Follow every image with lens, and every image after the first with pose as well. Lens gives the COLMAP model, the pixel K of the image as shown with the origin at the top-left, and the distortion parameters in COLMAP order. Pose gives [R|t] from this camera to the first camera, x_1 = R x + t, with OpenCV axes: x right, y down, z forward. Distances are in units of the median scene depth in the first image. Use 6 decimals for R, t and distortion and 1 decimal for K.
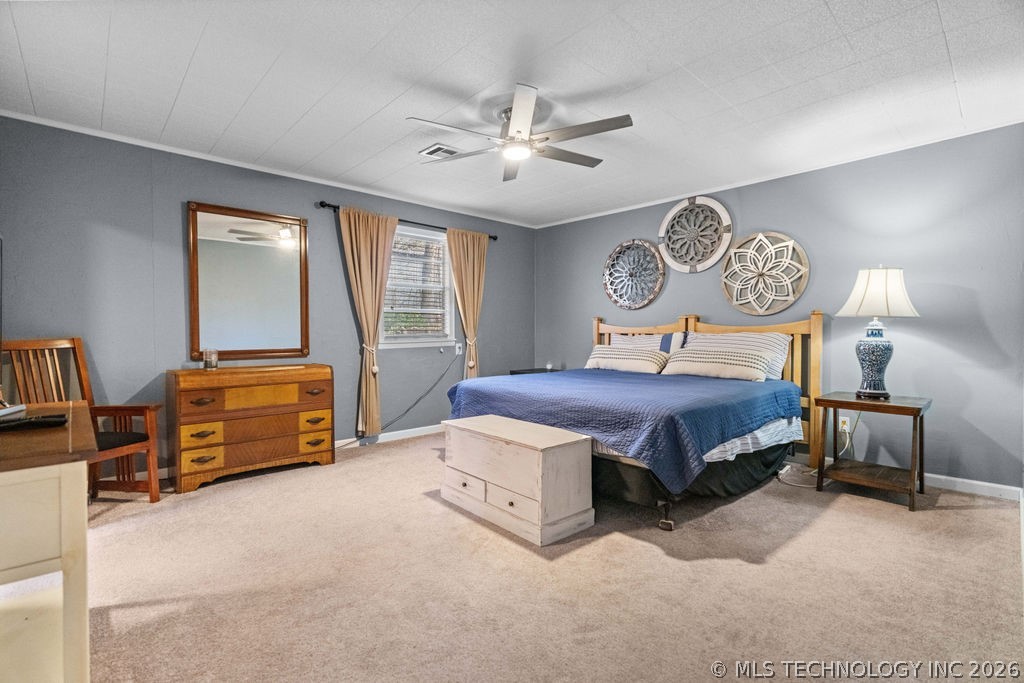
lens RADIAL K [[471.0, 0, 511.9], [0, 471.0, 338.0], [0, 0, 1]] dist [-0.009104, 0.004702]
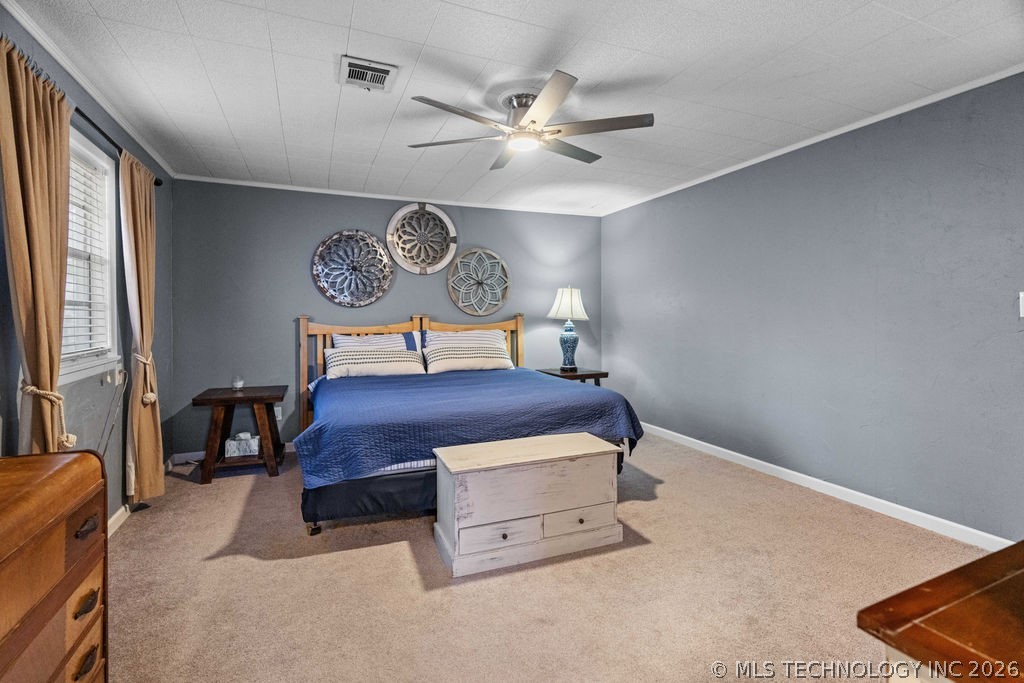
lens RADIAL K [[471.0, 0, 510.4], [0, 471.0, 318.8], [0, 0, 1]] dist [-0.009104, 0.004702]
pose [[0.332851, -0.008020, 0.942945, -0.580042], [0.021024, 0.999778, 0.001082, -0.038581], [-0.942745, 0.019465, 0.332945, 0.494791]]
